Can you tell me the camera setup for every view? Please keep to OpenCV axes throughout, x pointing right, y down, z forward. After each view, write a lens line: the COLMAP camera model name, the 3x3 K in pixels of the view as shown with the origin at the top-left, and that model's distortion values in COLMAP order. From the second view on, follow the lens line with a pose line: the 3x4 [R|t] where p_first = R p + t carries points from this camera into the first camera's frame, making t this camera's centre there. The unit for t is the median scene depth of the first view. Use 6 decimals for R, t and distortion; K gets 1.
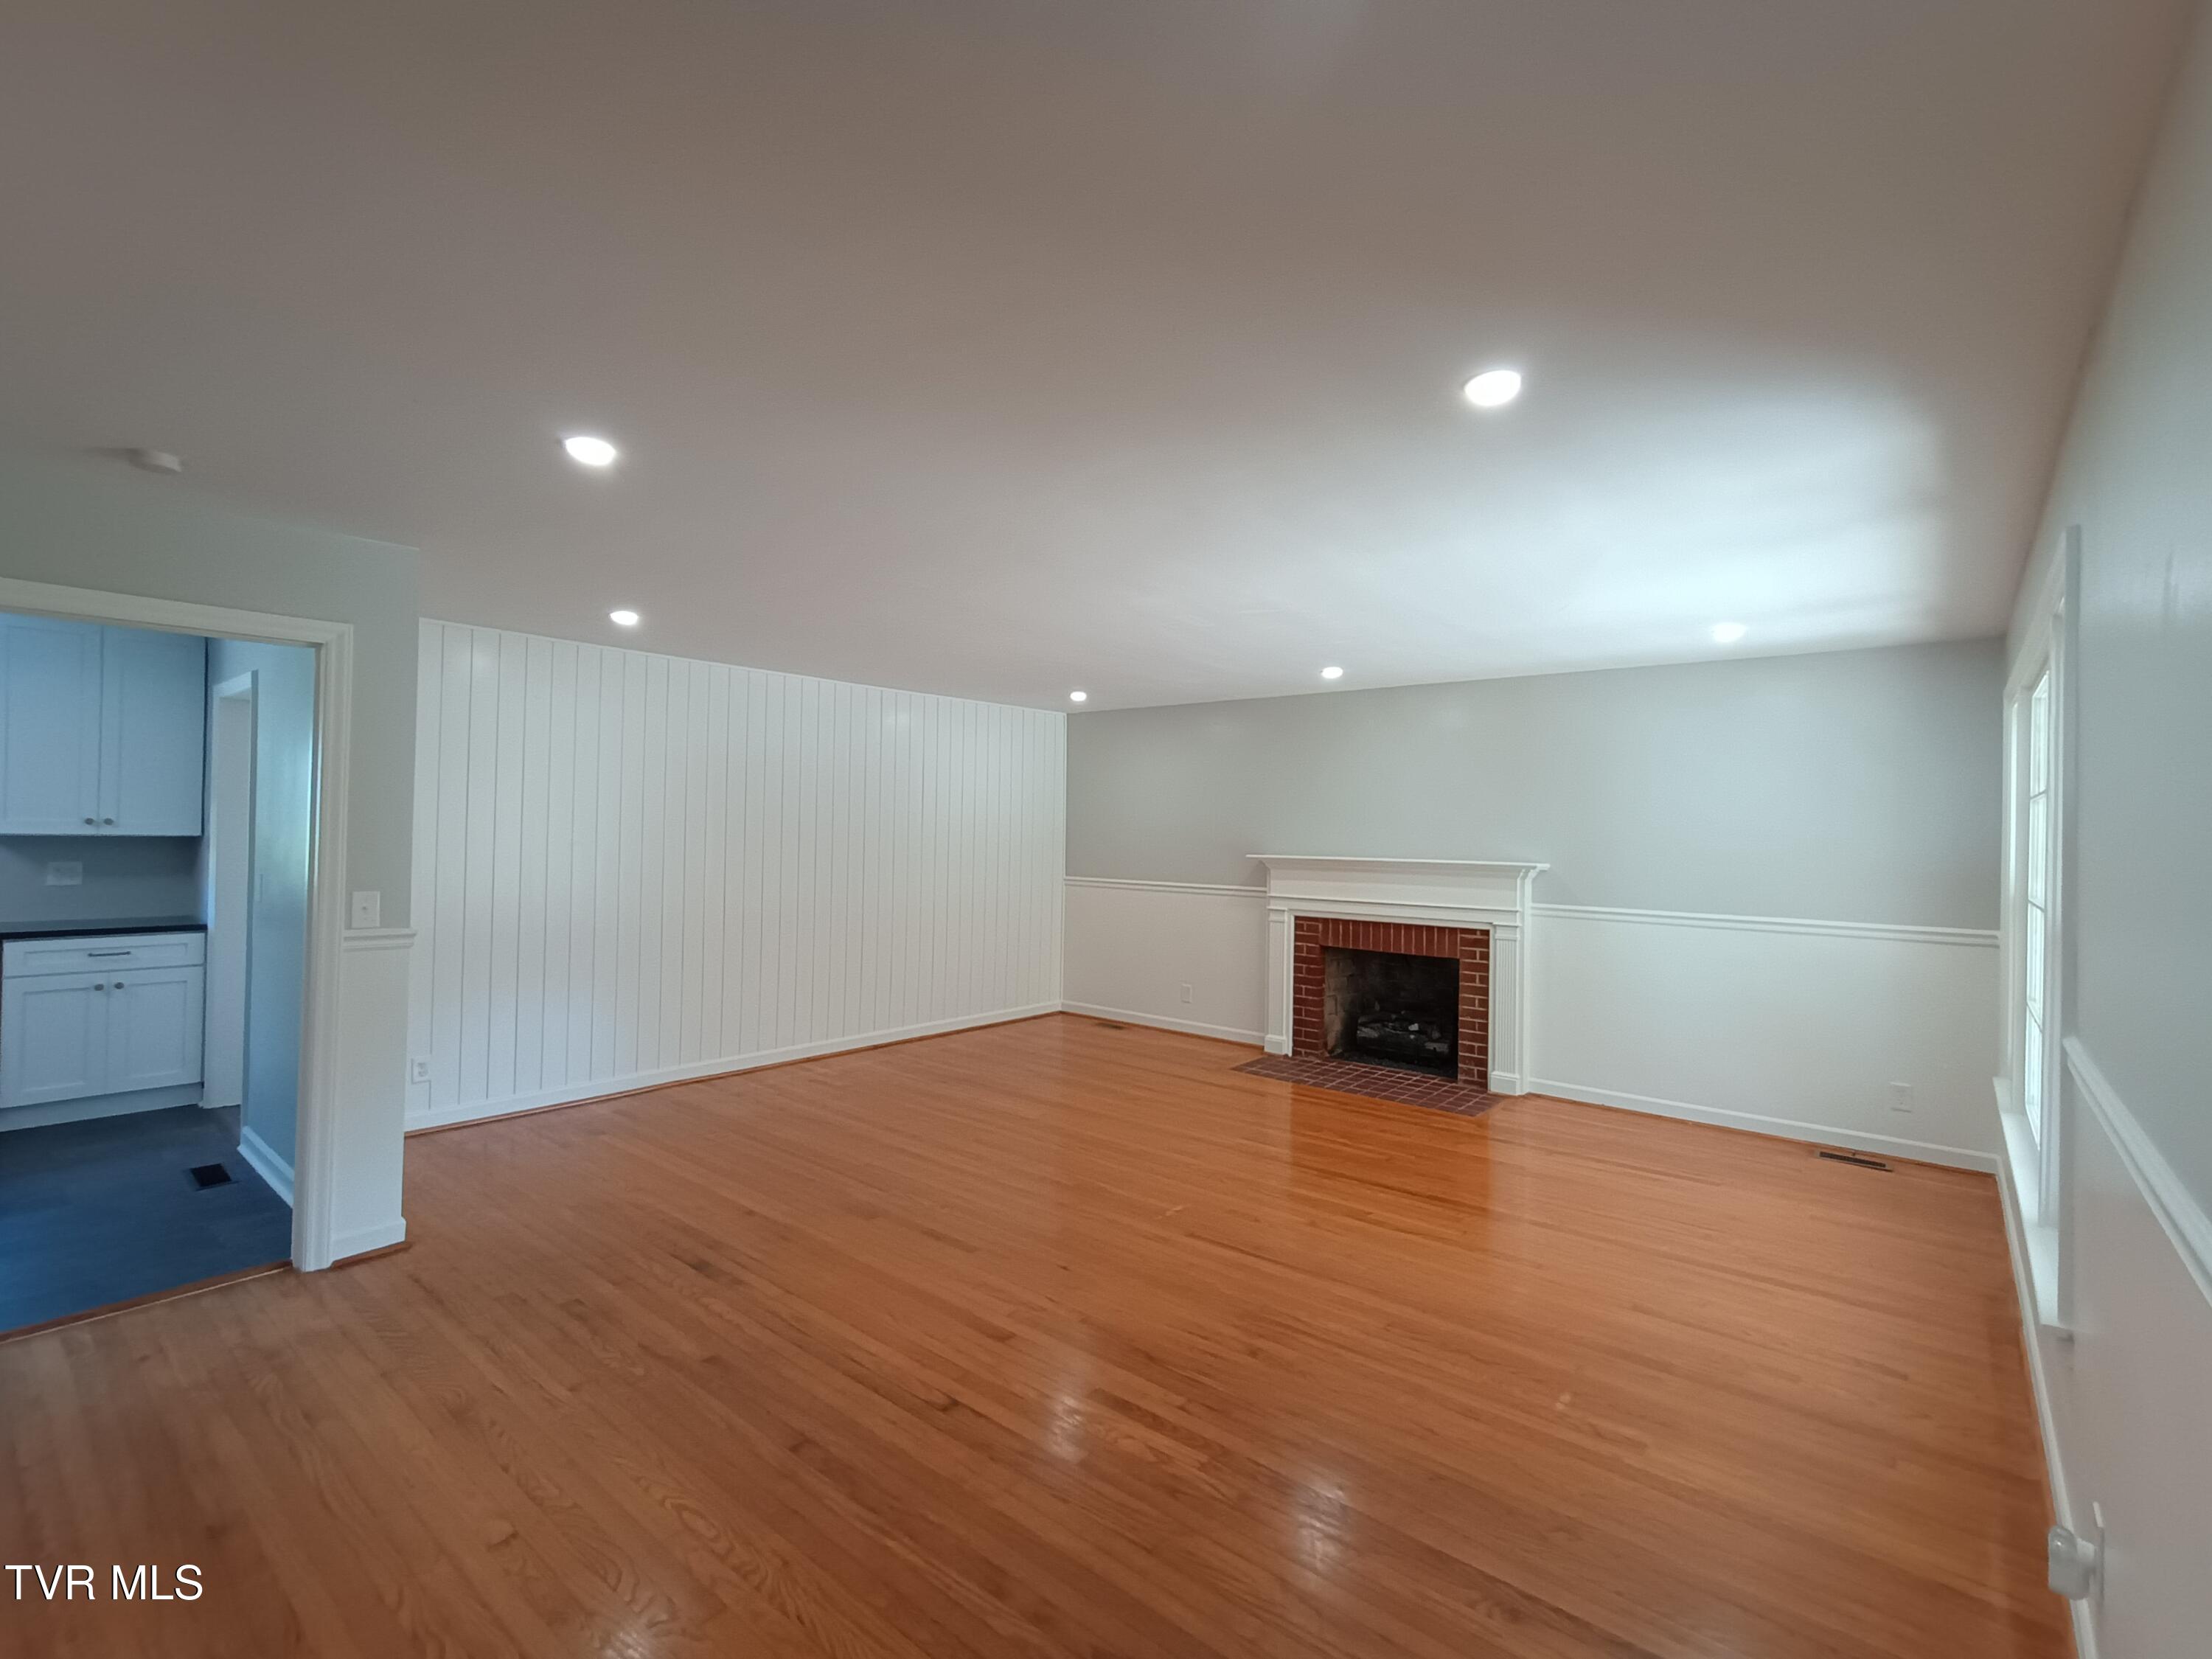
lens RADIAL K [[996.7, 0, 1115.7], [0, 996.7, 821.7], [0, 0, 1]] dist [0.003873, -0.000690]
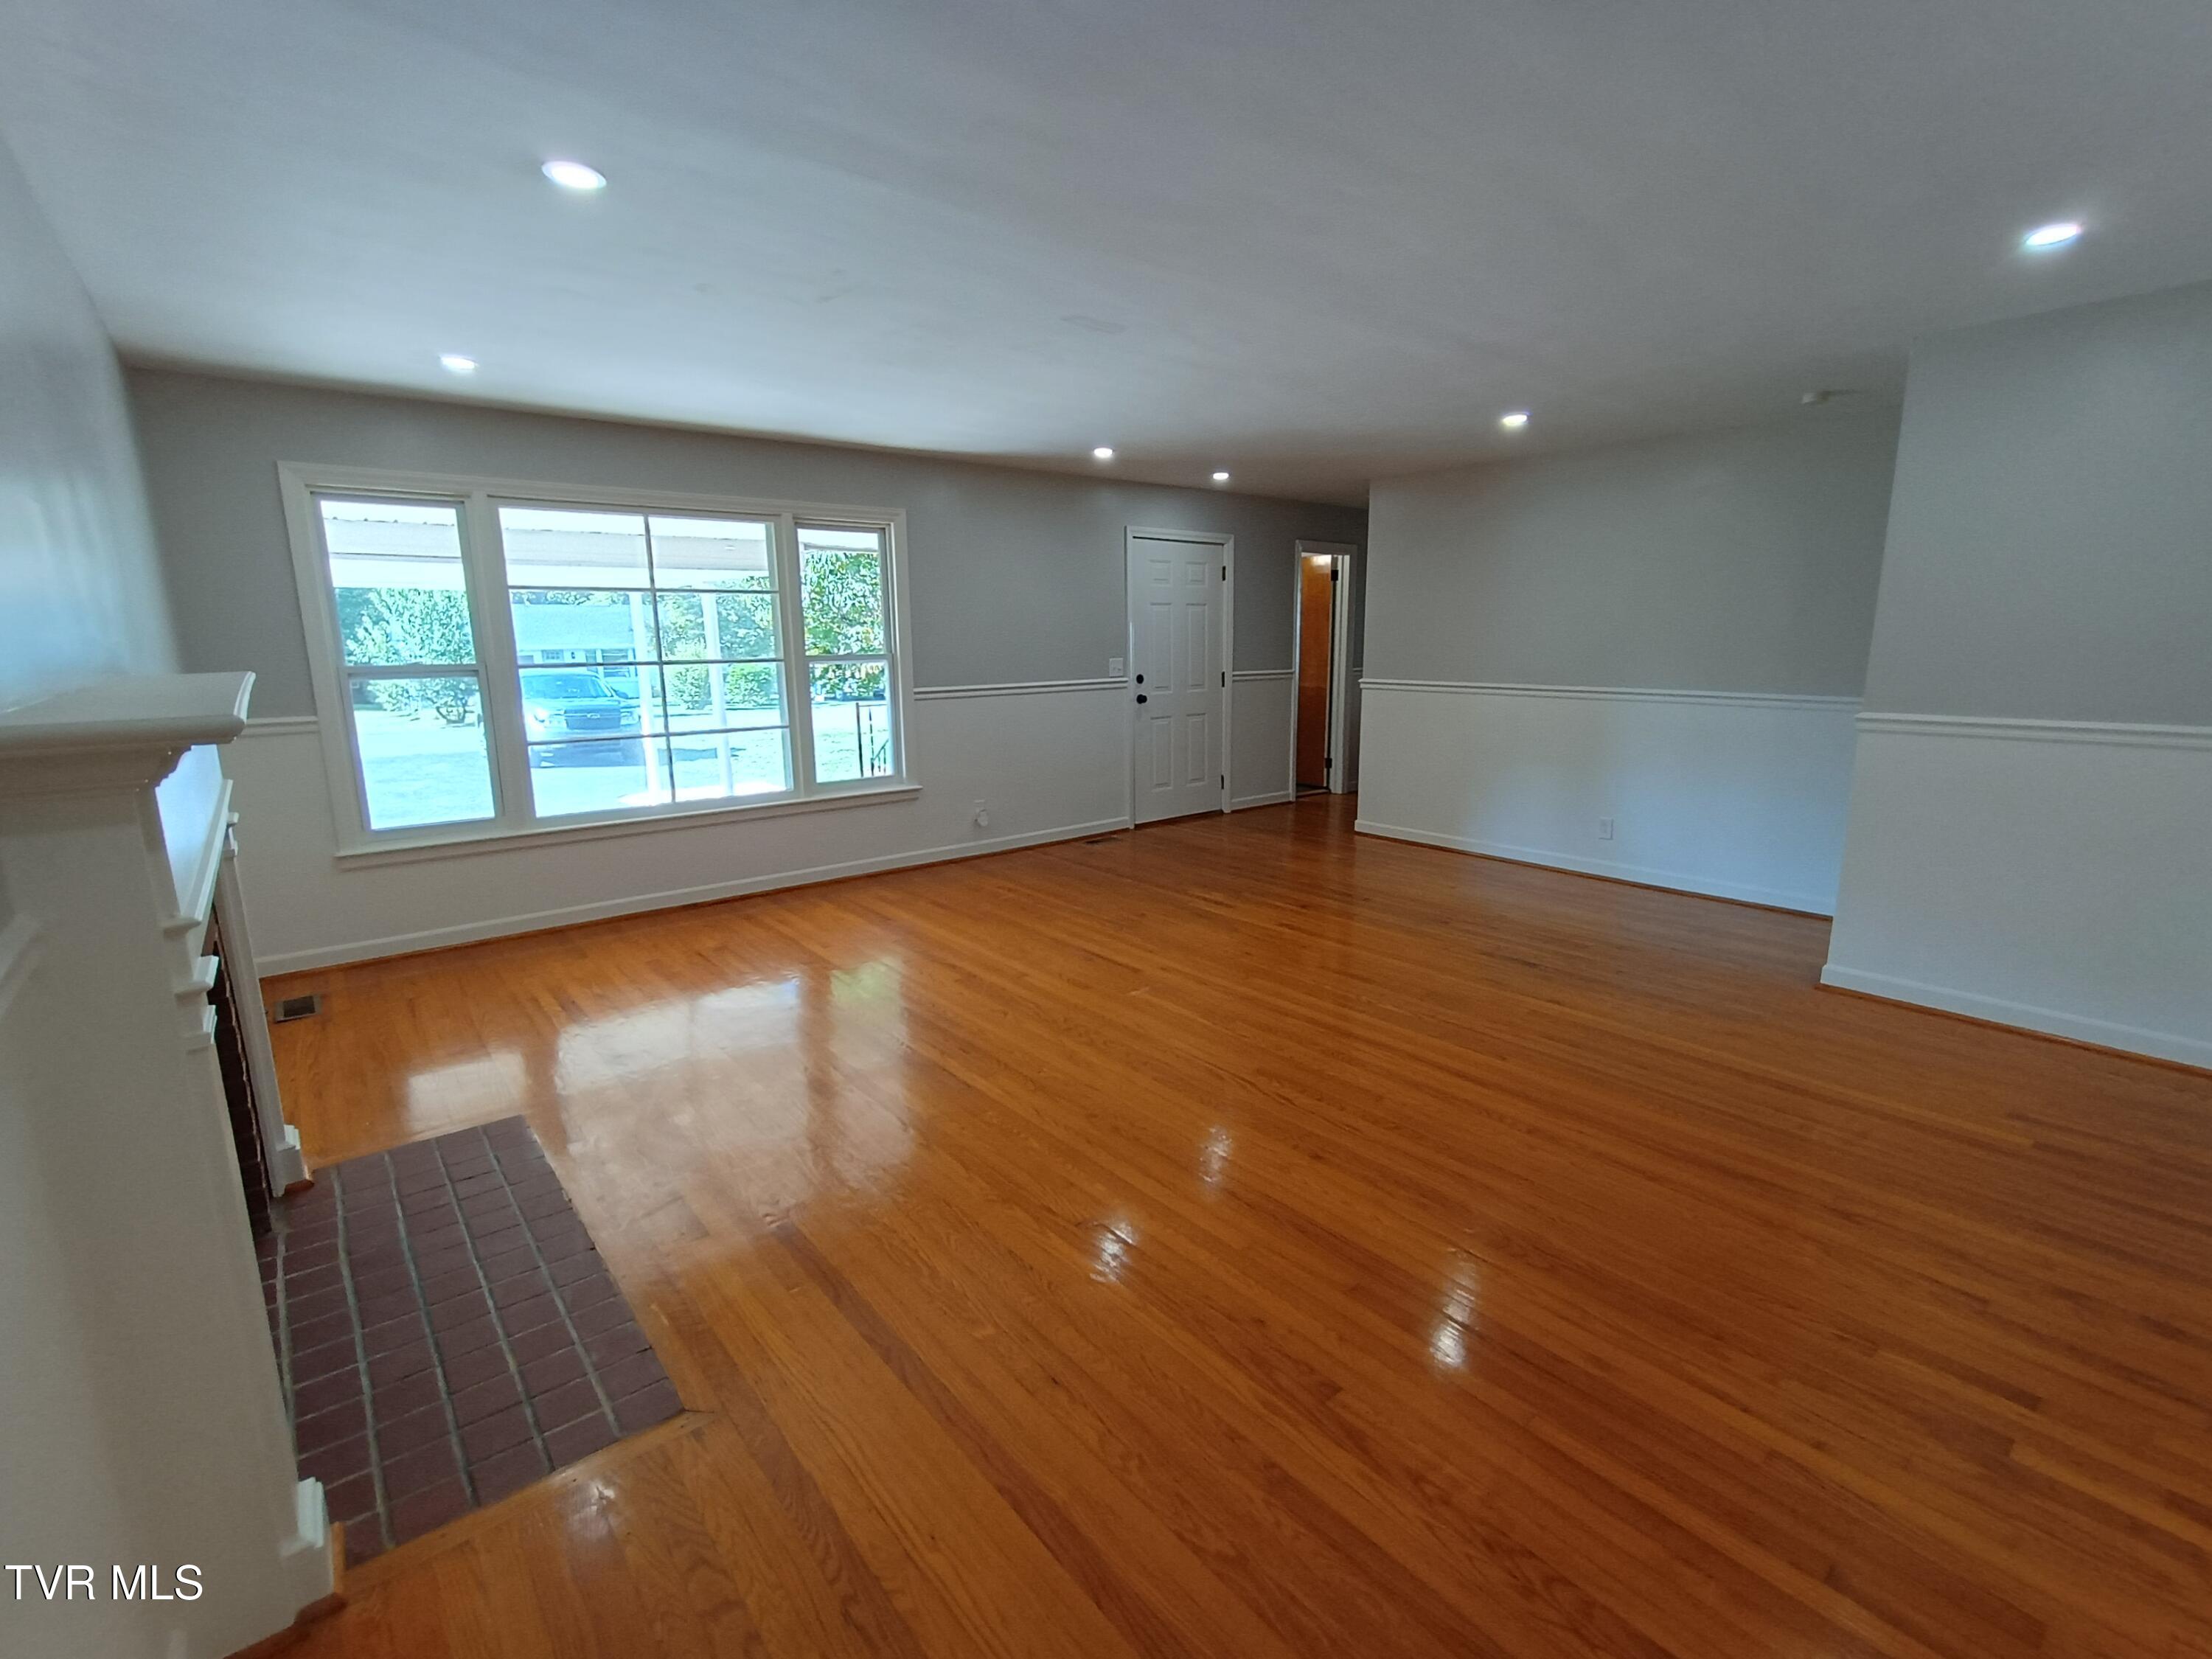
lens RADIAL K [[996.7, 0, 1115.7], [0, 996.7, 821.7], [0, 0, 1]] dist [0.003873, -0.000690]
pose [[-0.982644, -0.045614, 0.179805, -0.062471], [-0.013599, 0.984401, 0.175413, 0.023509], [-0.185002, 0.169923, -0.967936, 1.304595]]
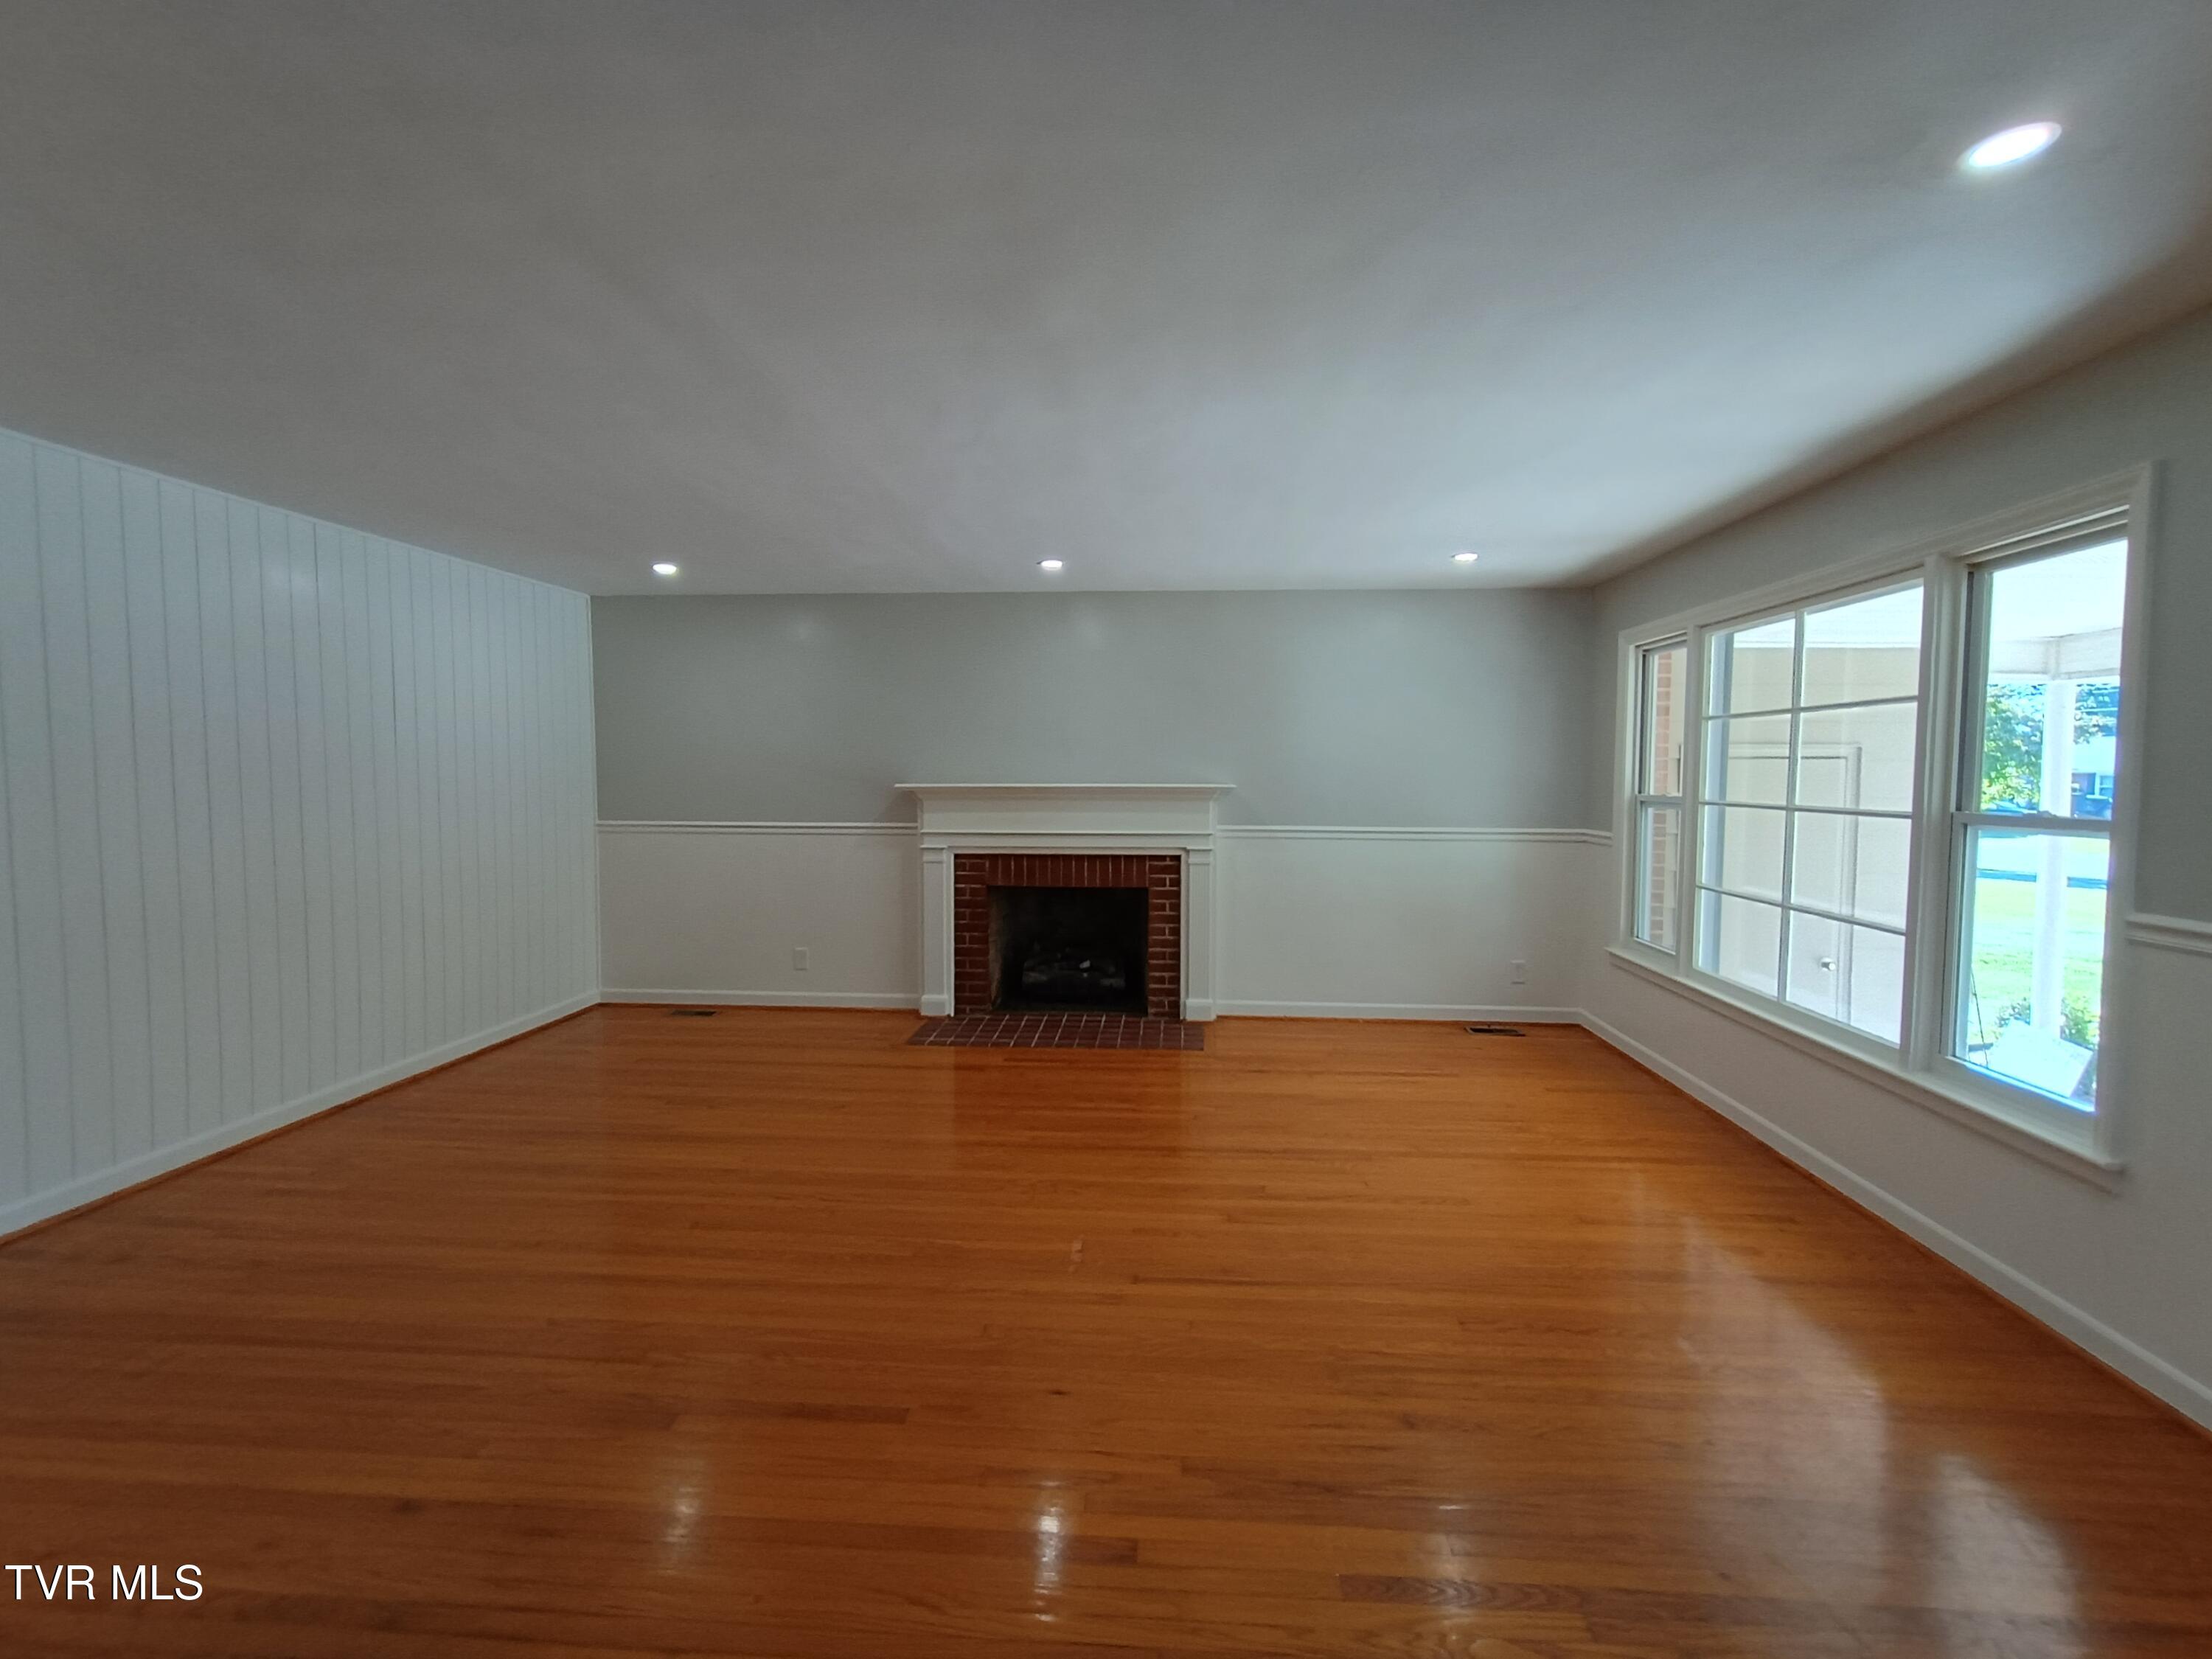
lens RADIAL K [[996.7, 0, 1115.7], [0, 996.7, 821.7], [0, 0, 1]] dist [0.003873, -0.000690]
pose [[0.815505, -0.047285, 0.576816, -0.223559], [0.006136, 0.997307, 0.073079, 0.005892], [-0.578718, -0.056057, 0.813599, 0.253620]]
